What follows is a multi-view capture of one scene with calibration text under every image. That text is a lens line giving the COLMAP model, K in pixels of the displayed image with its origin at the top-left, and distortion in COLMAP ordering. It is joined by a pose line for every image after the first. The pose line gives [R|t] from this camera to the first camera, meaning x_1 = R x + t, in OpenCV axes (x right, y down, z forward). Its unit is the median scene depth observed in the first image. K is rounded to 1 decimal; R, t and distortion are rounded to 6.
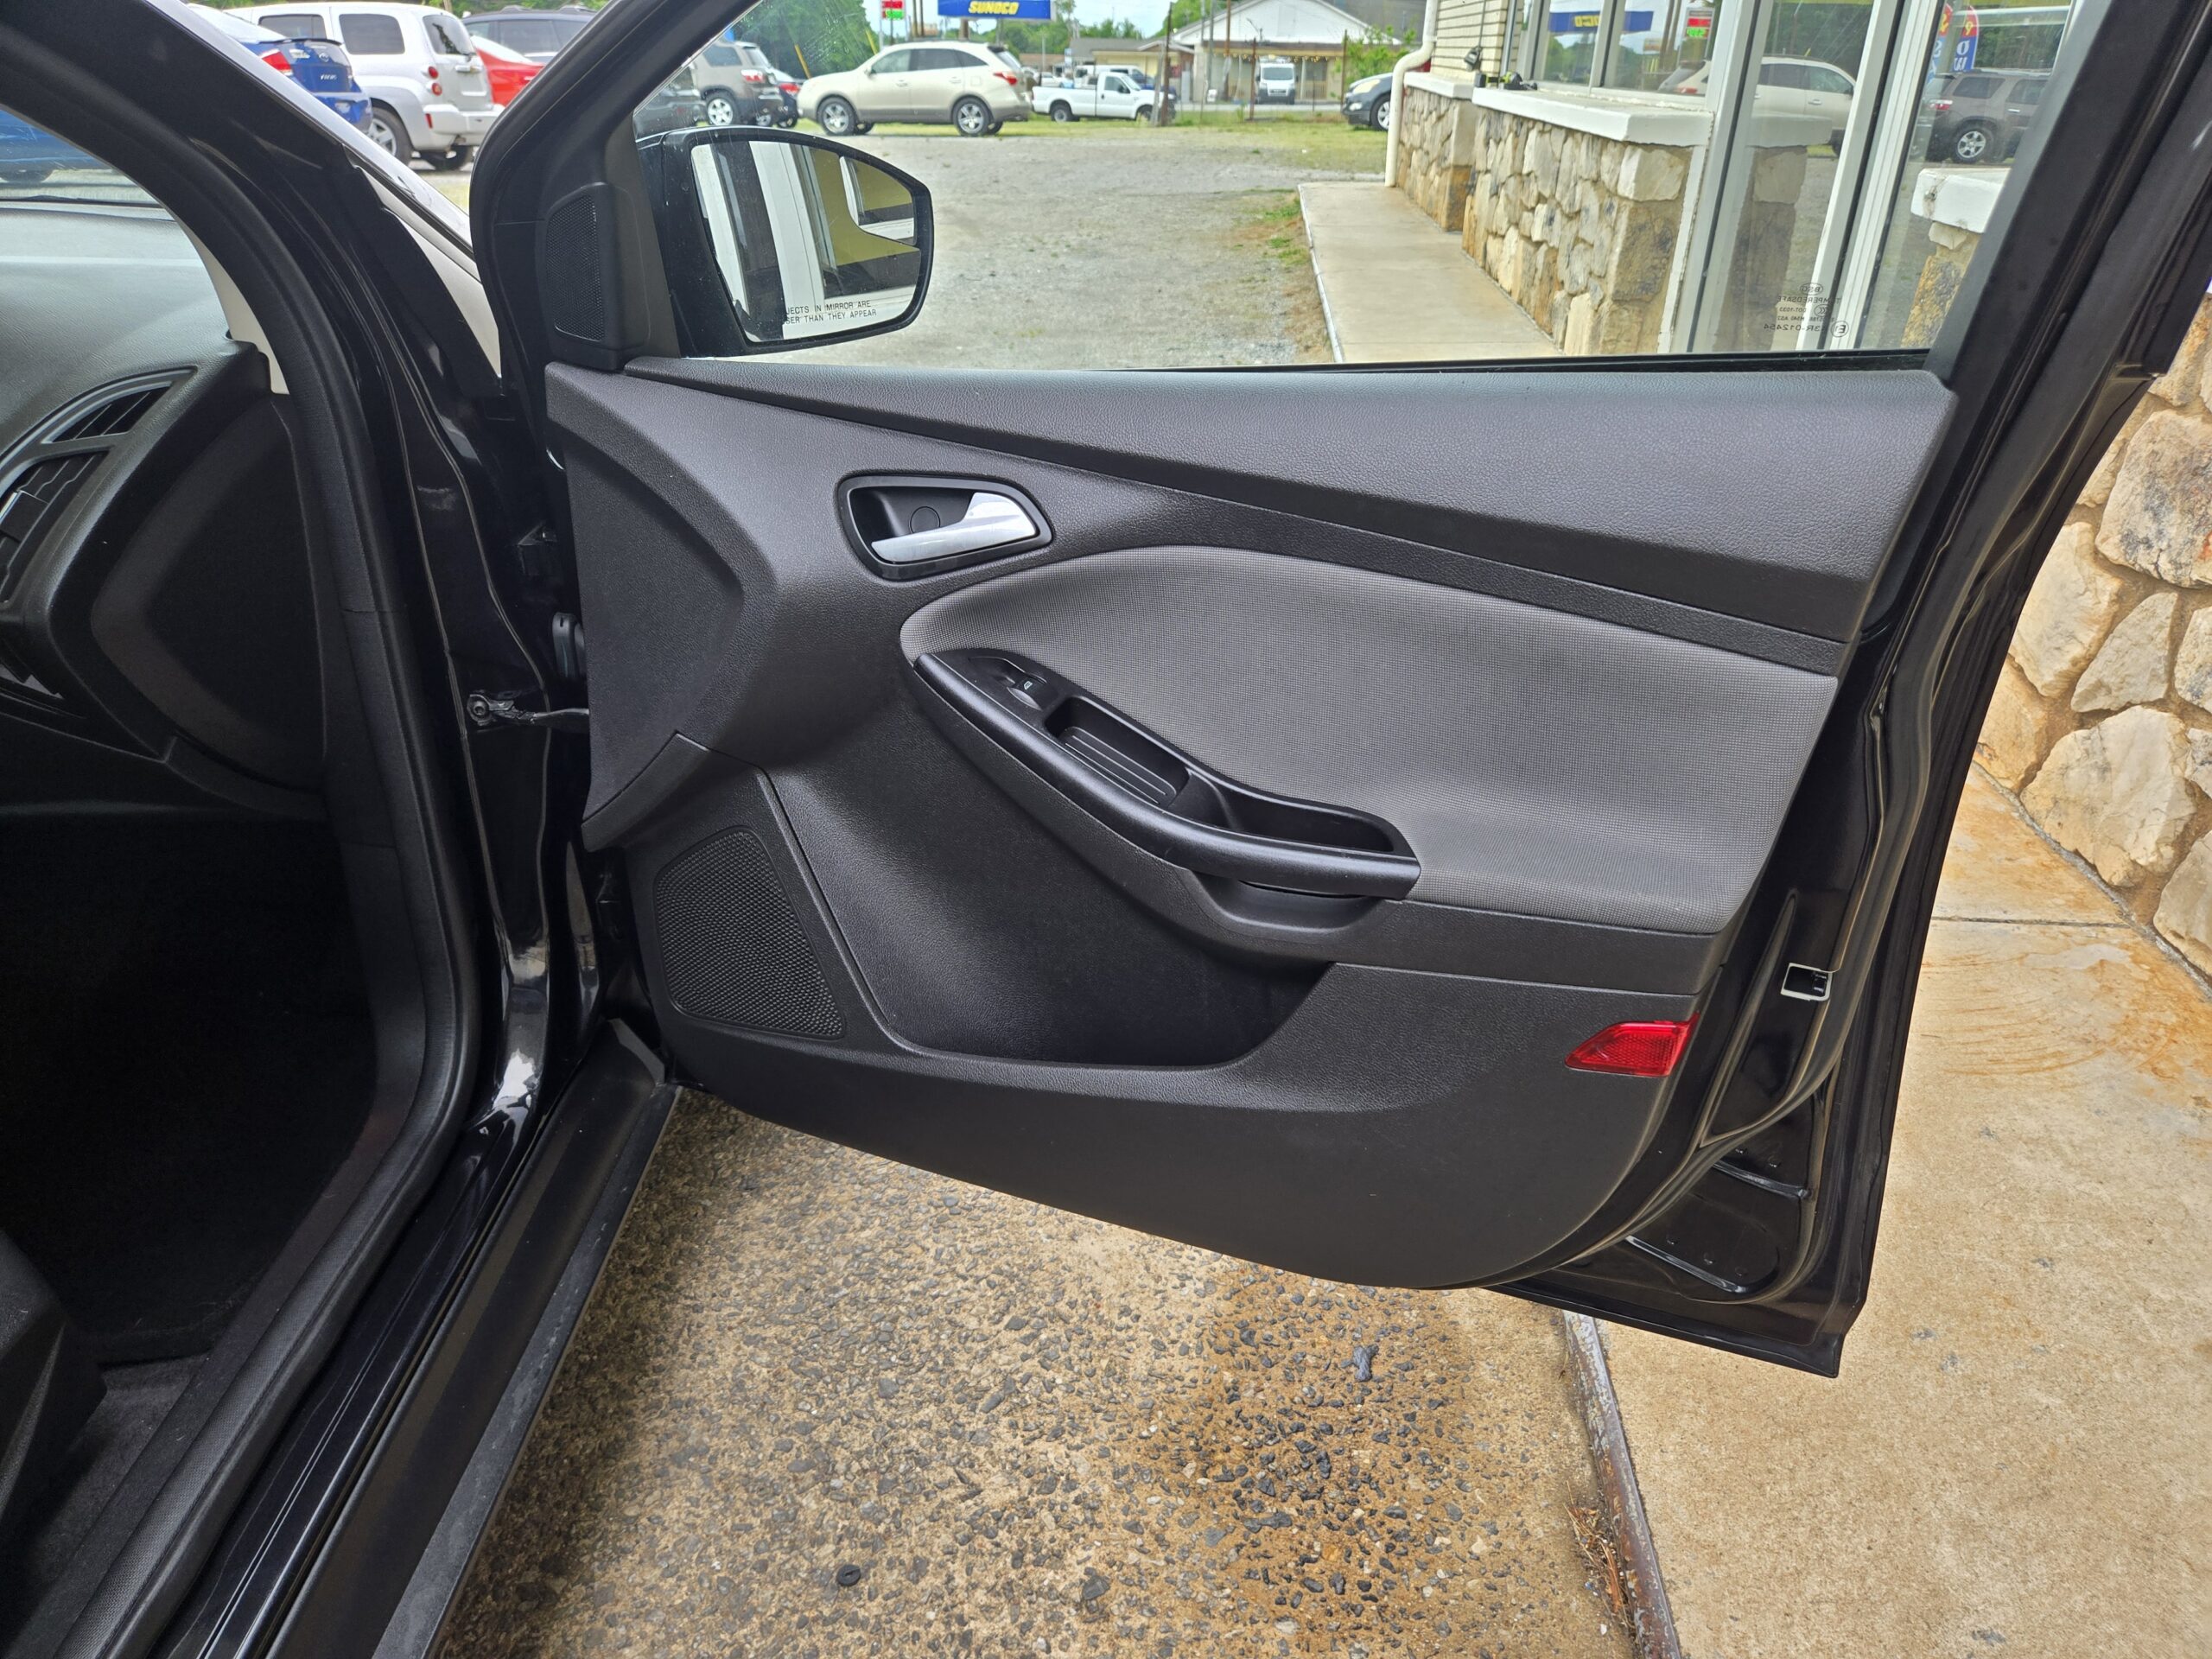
lens RADIAL K [[1489.2, 0, 1121.6], [0, 1489.2, 834.6], [0, 0, 1]] dist [0.067248, -0.060664]
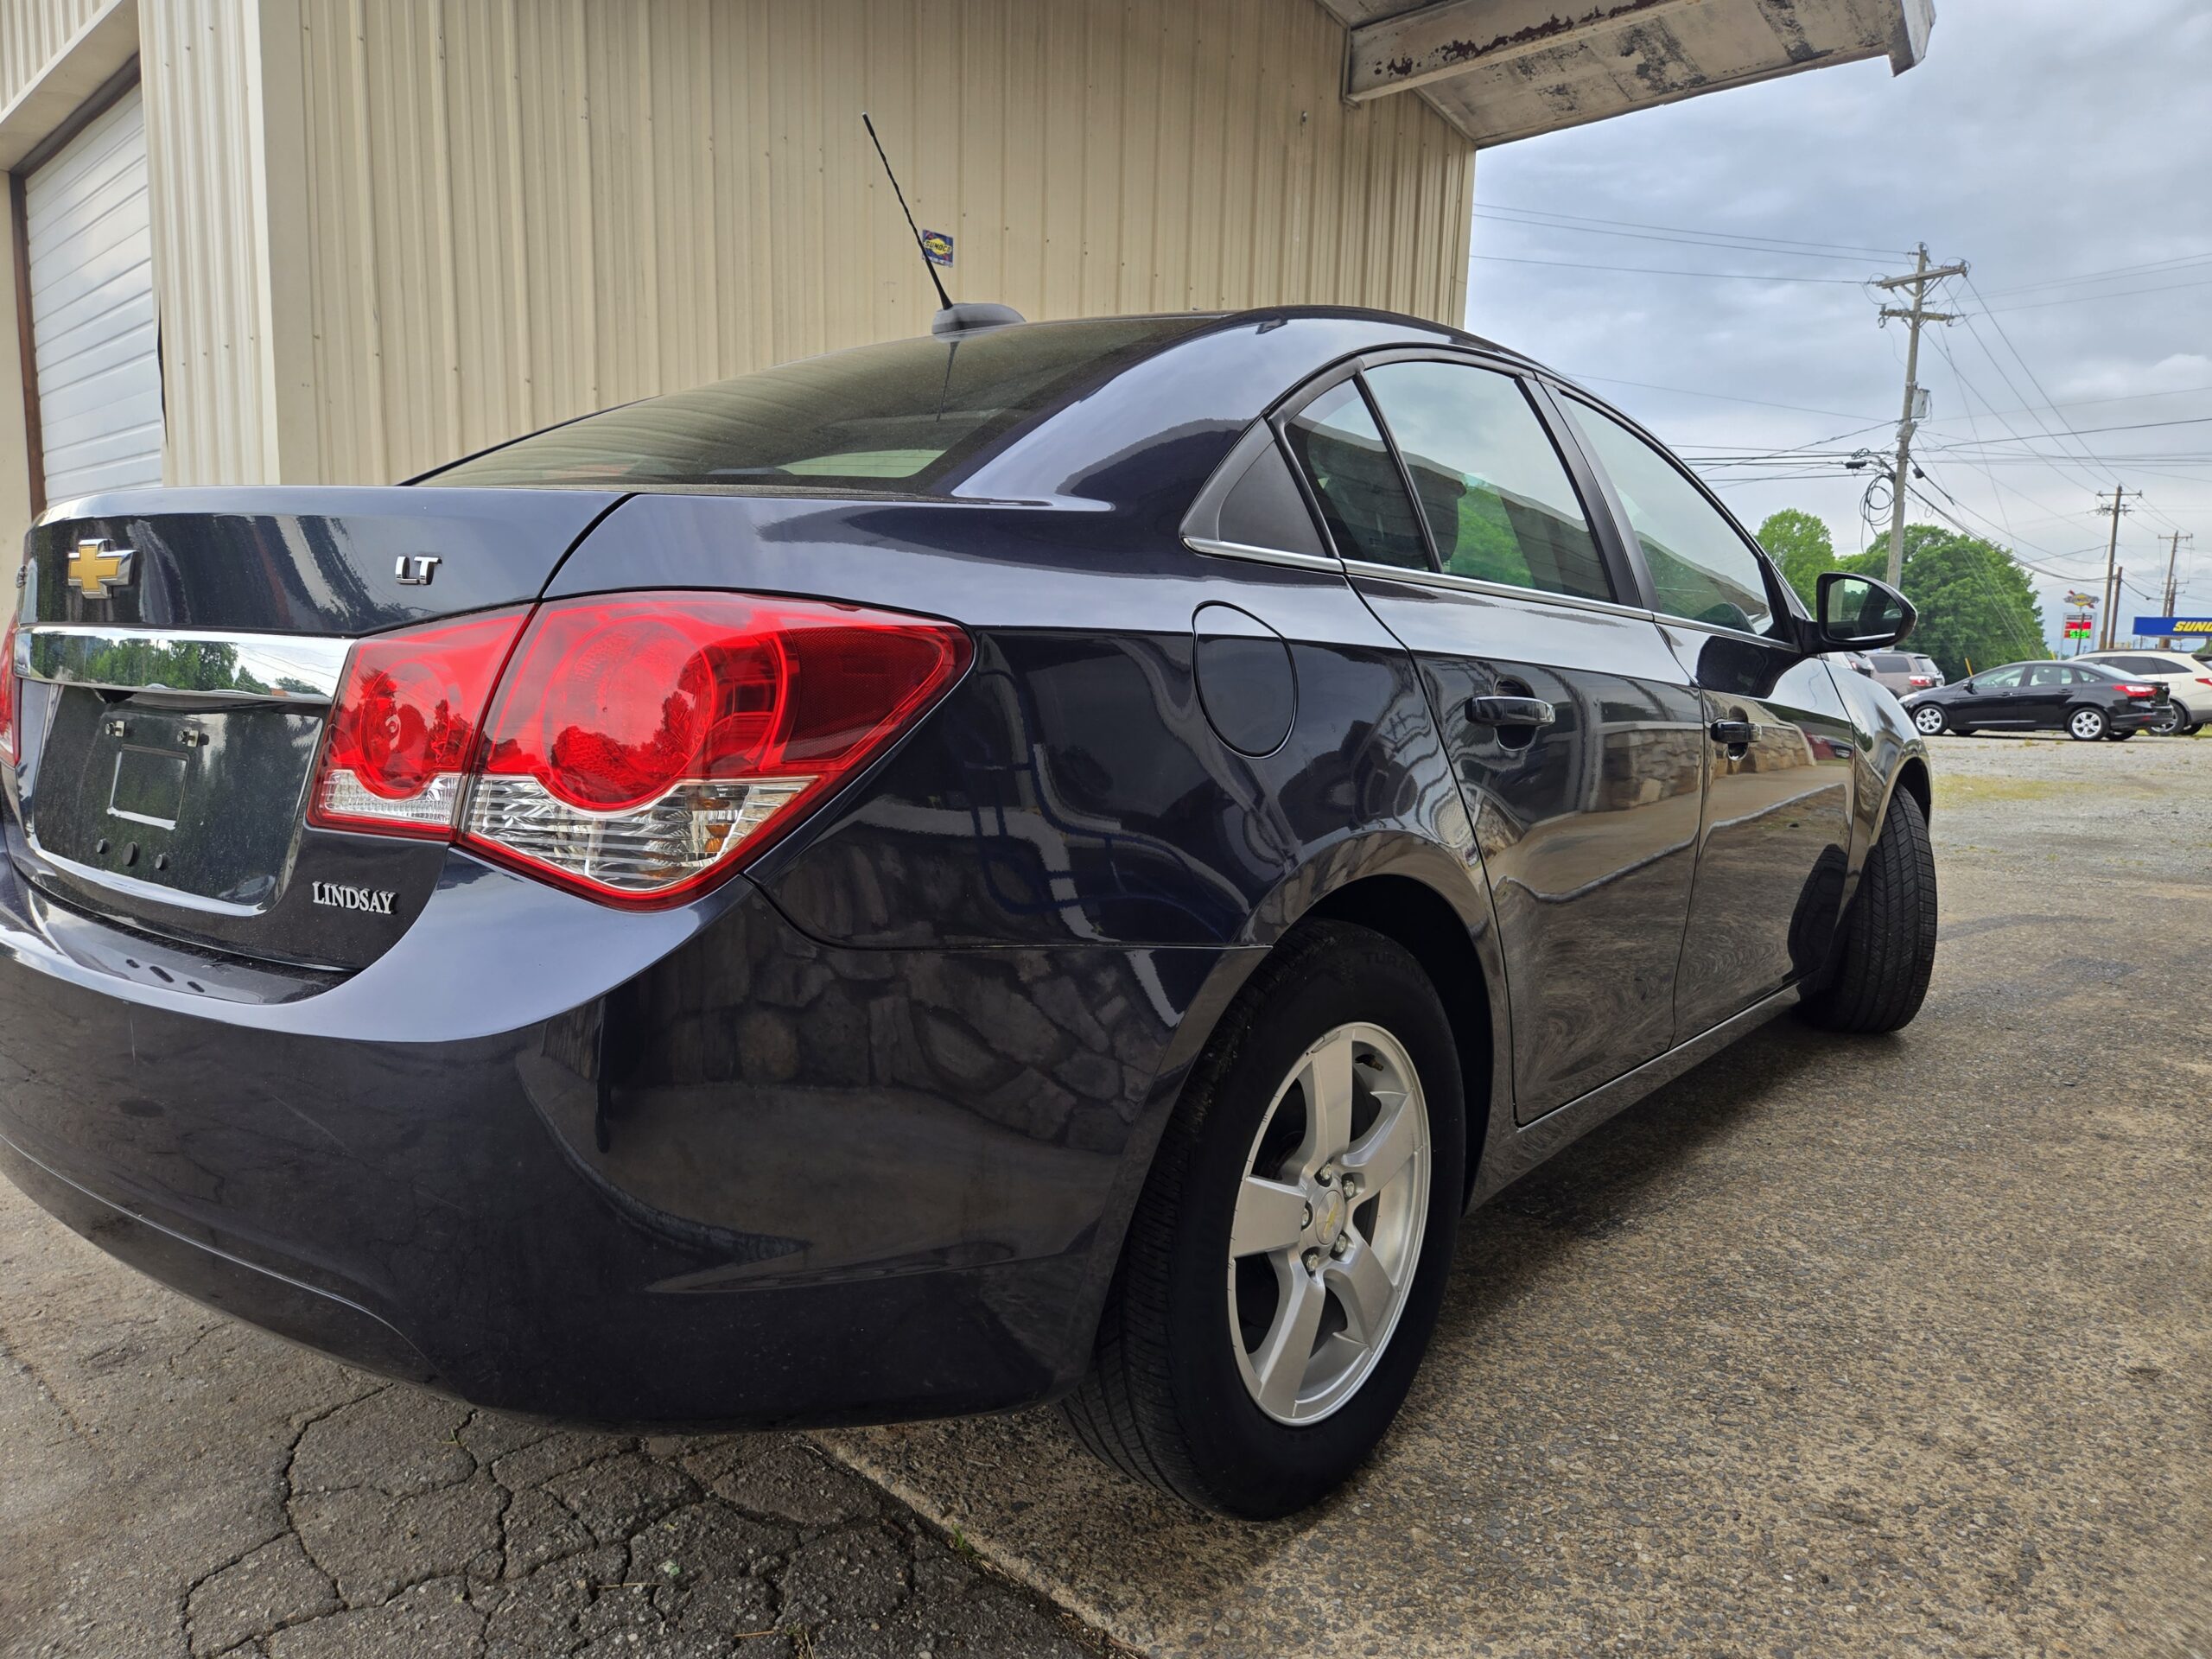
lens RADIAL K [[1488.9, 0, 1108.0], [0, 1488.9, 844.9], [0, 0, 1]] dist [0.076242, -0.069336]
pose [[0.768281, 0.084627, -0.634494, 0.020350], [-0.303239, 0.921058, -0.244331, 0.142843], [0.563729, 0.380118, 0.733294, -0.231538]]
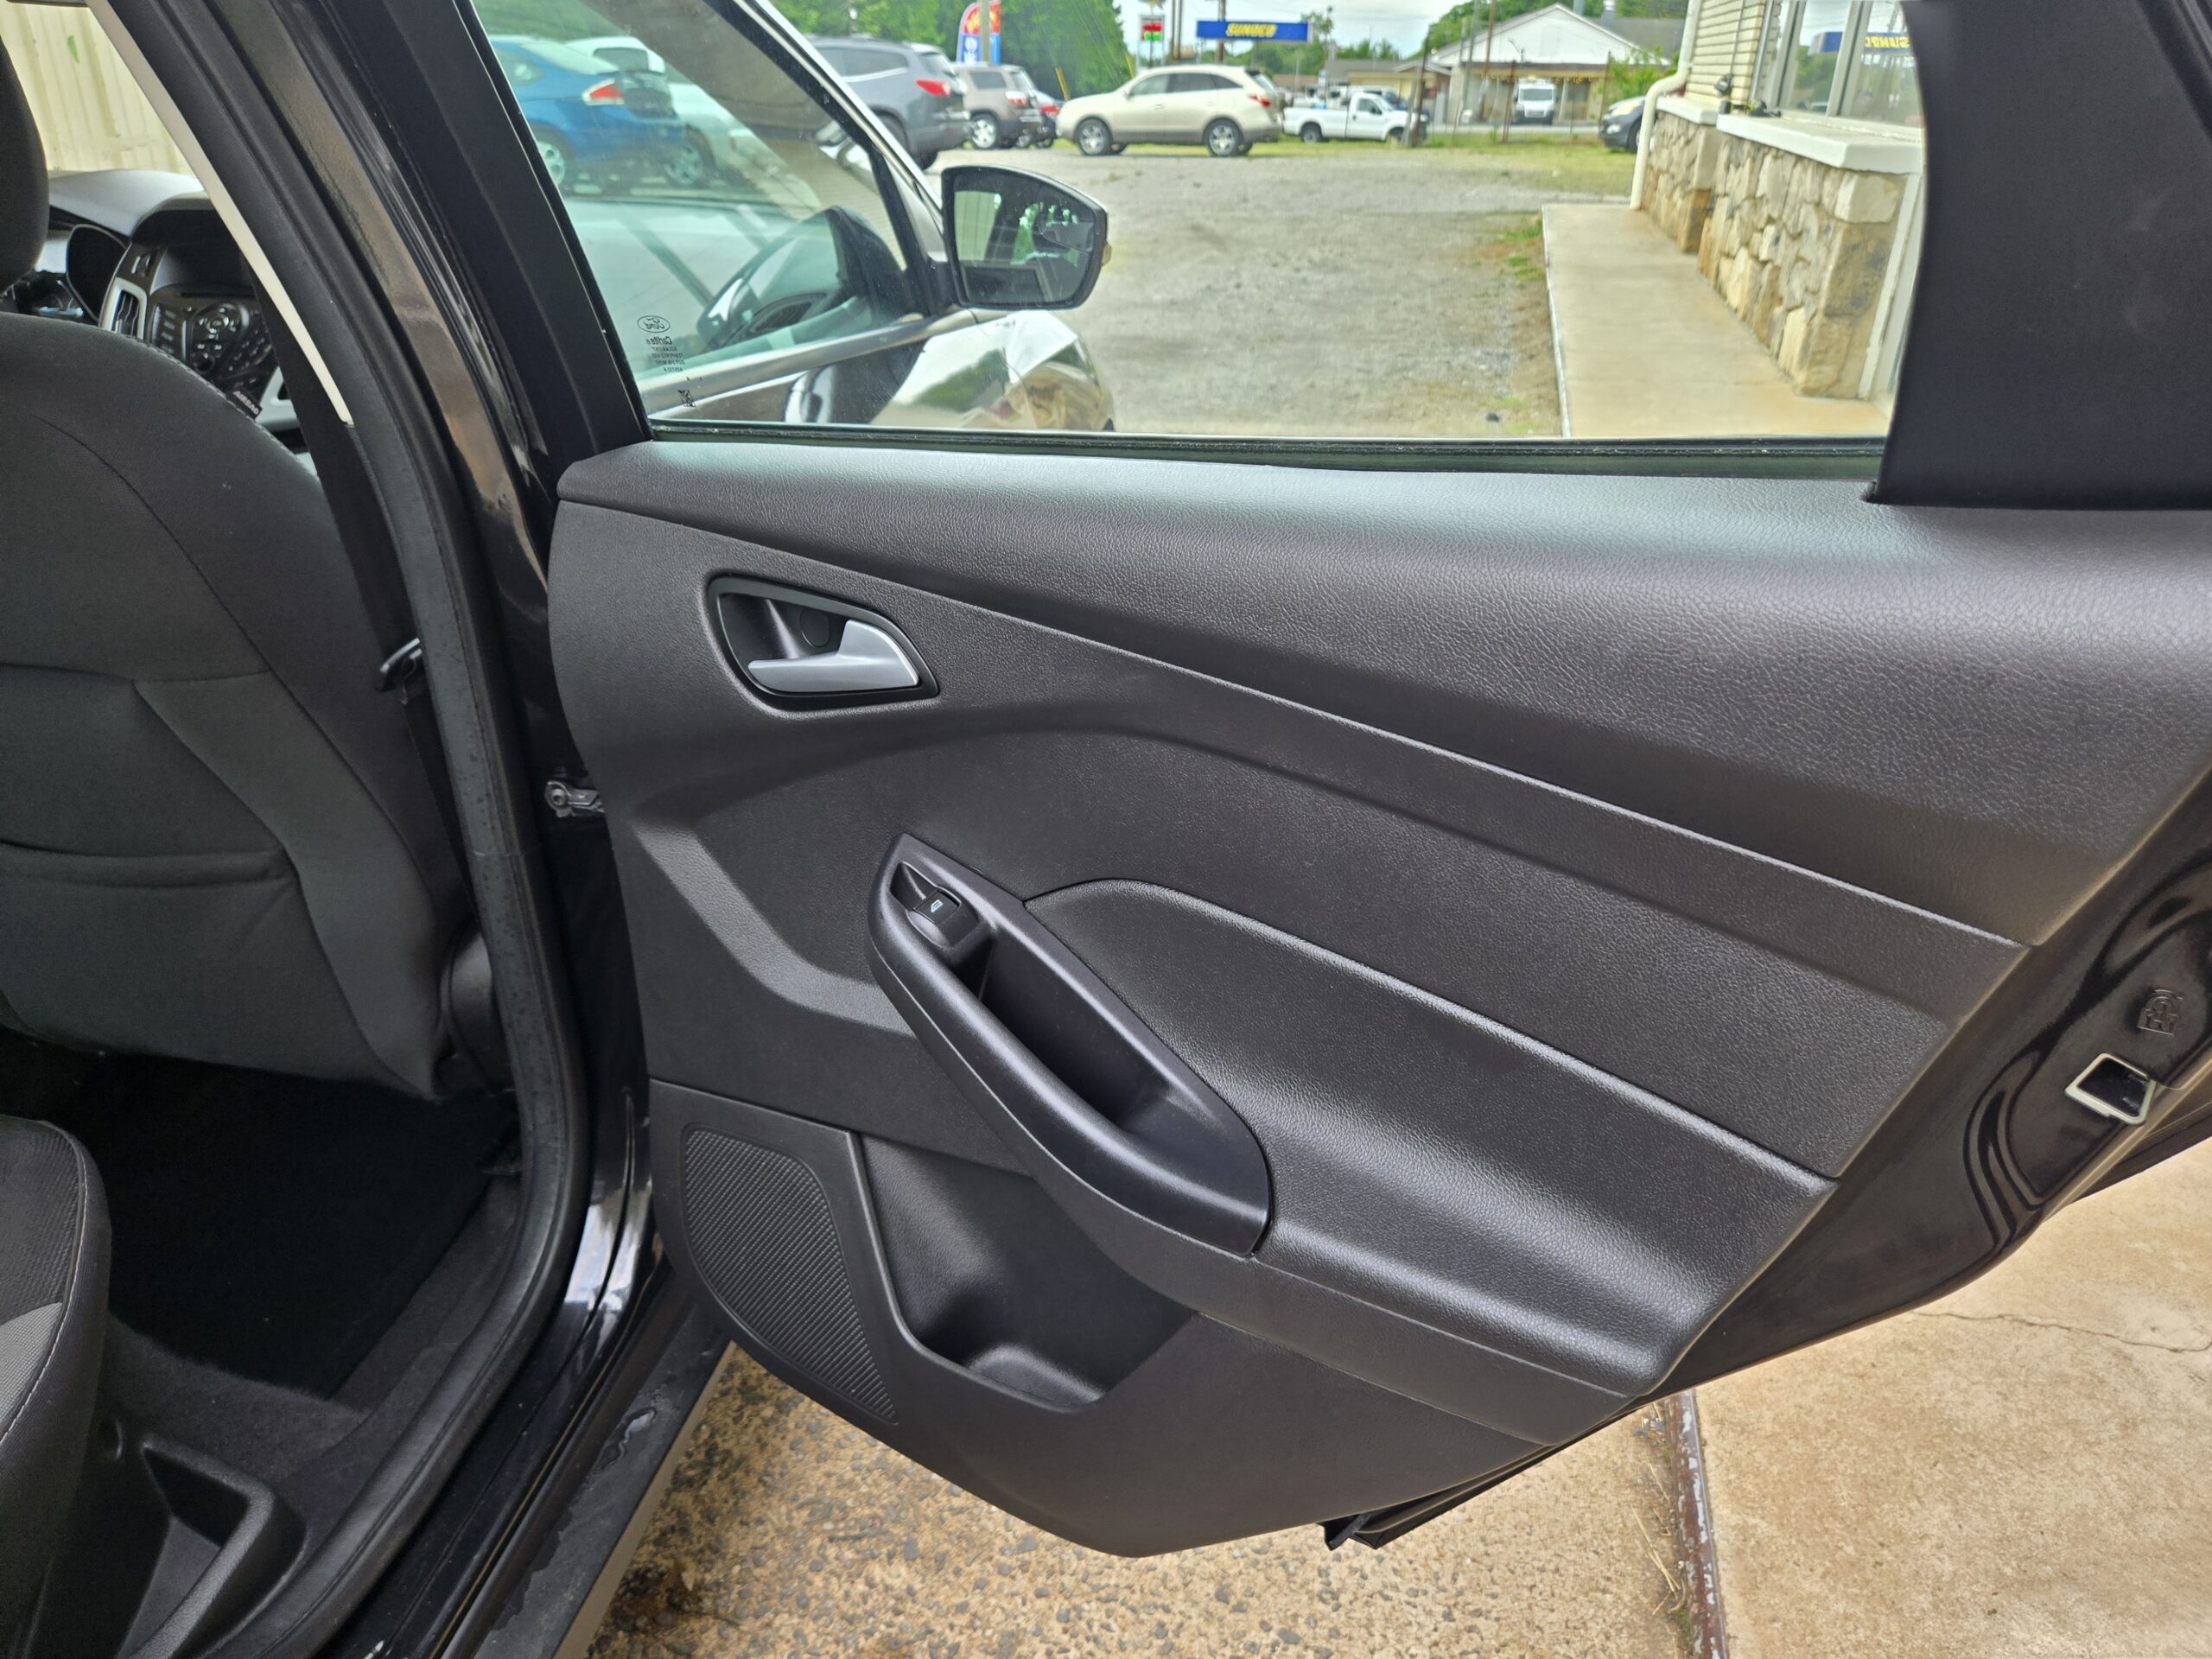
lens RADIAL K [[1502.7, 0, 1113.6], [0, 1502.7, 837.3], [0, 0, 1]] dist [0.065767, -0.066067]
pose [[0.988252, 0.069920, -0.135902, 0.000648], [-0.071638, 0.997400, -0.007782, 0.028682], [0.135004, 0.017426, 0.990692, -0.063383]]
